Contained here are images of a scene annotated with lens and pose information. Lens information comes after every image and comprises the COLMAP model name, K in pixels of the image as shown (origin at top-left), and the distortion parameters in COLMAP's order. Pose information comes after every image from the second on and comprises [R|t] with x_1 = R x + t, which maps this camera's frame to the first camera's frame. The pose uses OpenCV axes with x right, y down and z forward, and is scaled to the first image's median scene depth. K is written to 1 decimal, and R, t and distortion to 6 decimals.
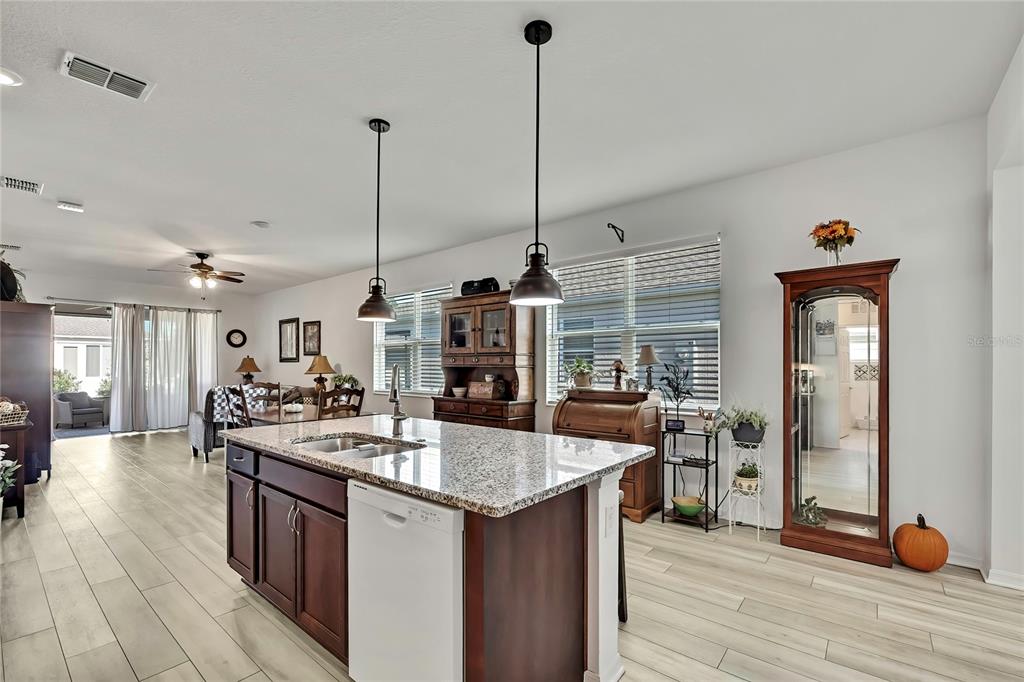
lens RADIAL K [[444.5, 0, 509.3], [0, 444.5, 362.4], [0, 0, 1]] dist [-0.014562, -0.000116]
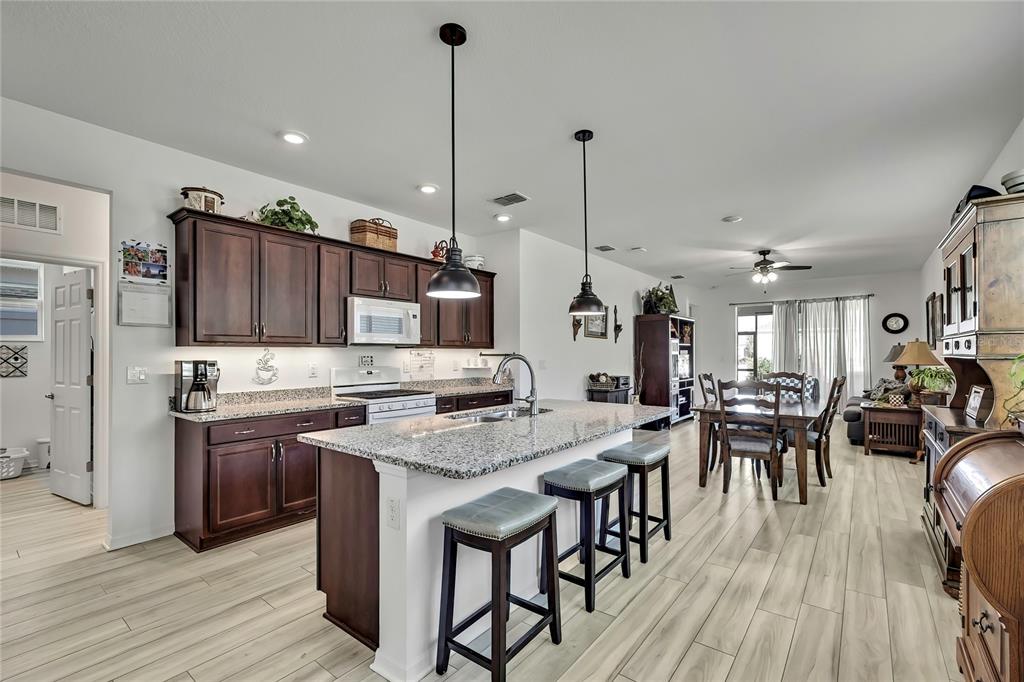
lens RADIAL K [[441.9, 0, 519.4], [0, 441.9, 349.0], [0, 0, 1]] dist [-0.014618, 0.000274]
pose [[0.037037, -0.011361, -0.999249, 0.398941], [0.007765, 0.999908, -0.011081, 0.000753], [0.999284, -0.007349, 0.037122, 0.408565]]
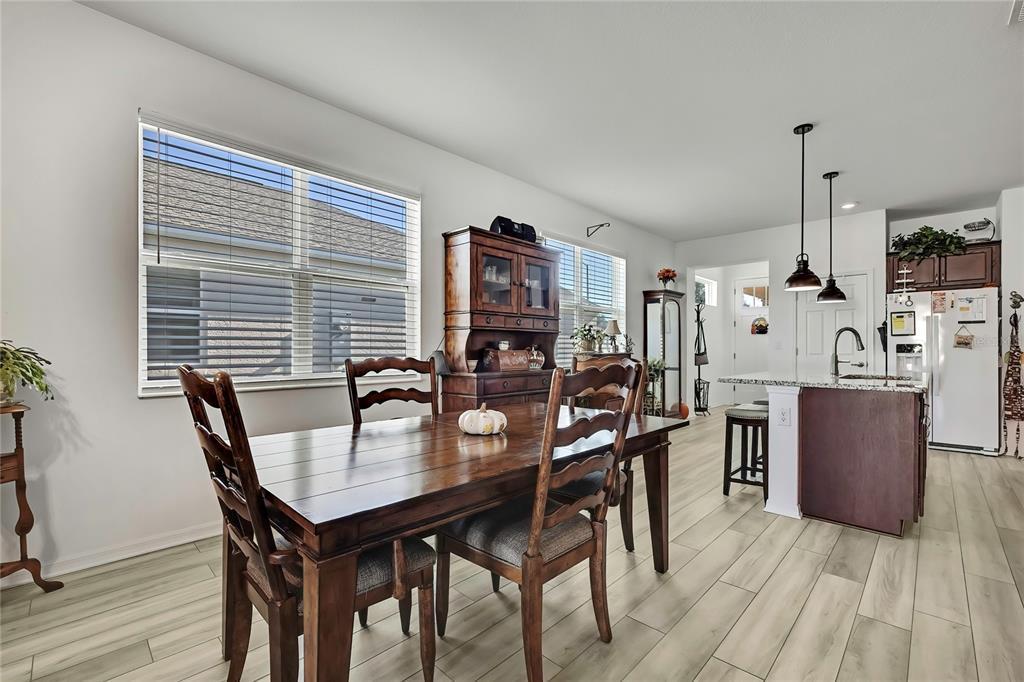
lens RADIAL K [[441.9, 0, 519.4], [0, 441.9, 349.0], [0, 0, 1]] dist [-0.014618, 0.000274]
pose [[0.062749, -0.001577, 0.998028, -0.791964], [-0.008981, 0.999957, 0.002144, 0.037411], [-0.997989, -0.009098, 0.062732, 0.870273]]
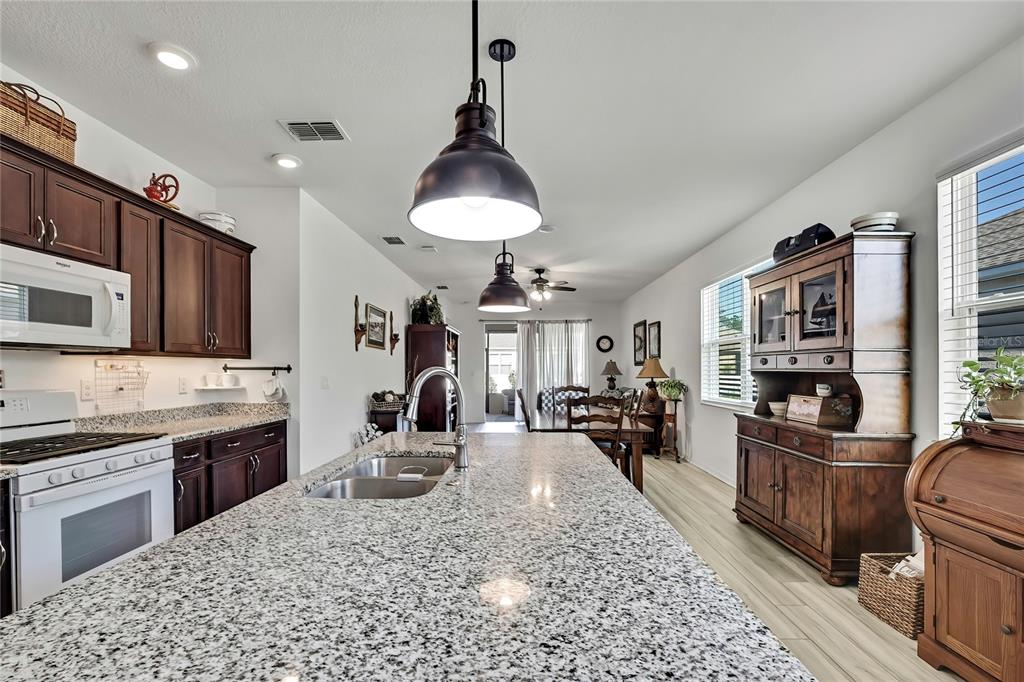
lens RADIAL K [[439.7, 0, 512.2], [0, 439.7, 368.4], [0, 0, 1]] dist [-0.013051, 0.000193]
pose [[0.621907, 0.000299, -0.783091, 0.152951], [0.003169, 0.999991, 0.002898, 0.001873], [0.783085, -0.004284, 0.621900, 0.279981]]
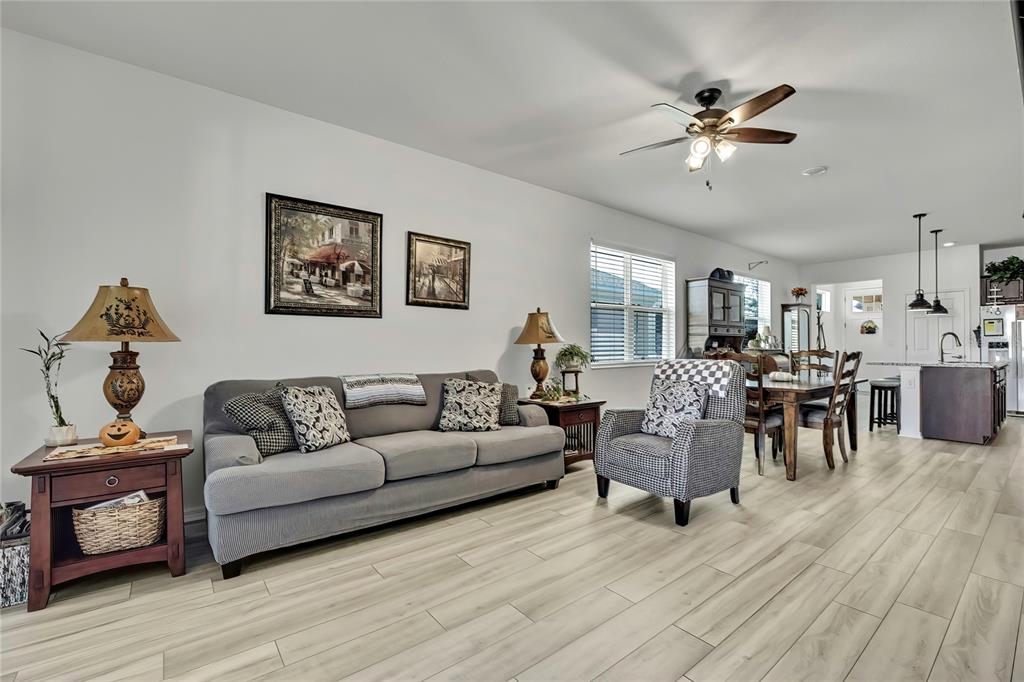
lens RADIAL K [[435.5, 0, 512.5], [0, 435.5, 344.7], [0, 0, 1]] dist [-0.014655, 0.000847]
pose [[0.209794, 0.003347, 0.977740, -1.366725], [-0.005175, 0.999984, -0.002313, 0.040025], [-0.977732, -0.004575, 0.209808, 1.252992]]
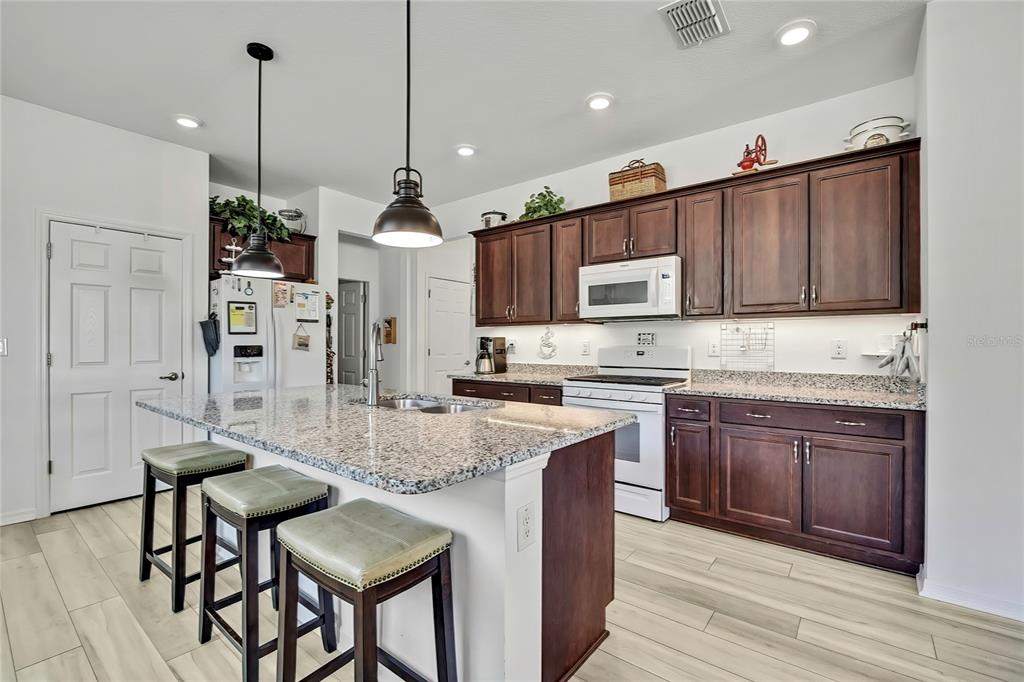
lens RADIAL K [[435.5, 0, 512.5], [0, 435.5, 344.7], [0, 0, 1]] dist [-0.014655, 0.000847]
pose [[-0.999341, -0.000266, -0.036297, -0.212844], [-0.000127, 0.999993, -0.003842, 0.022994], [0.036298, -0.003835, -0.999334, 0.811183]]
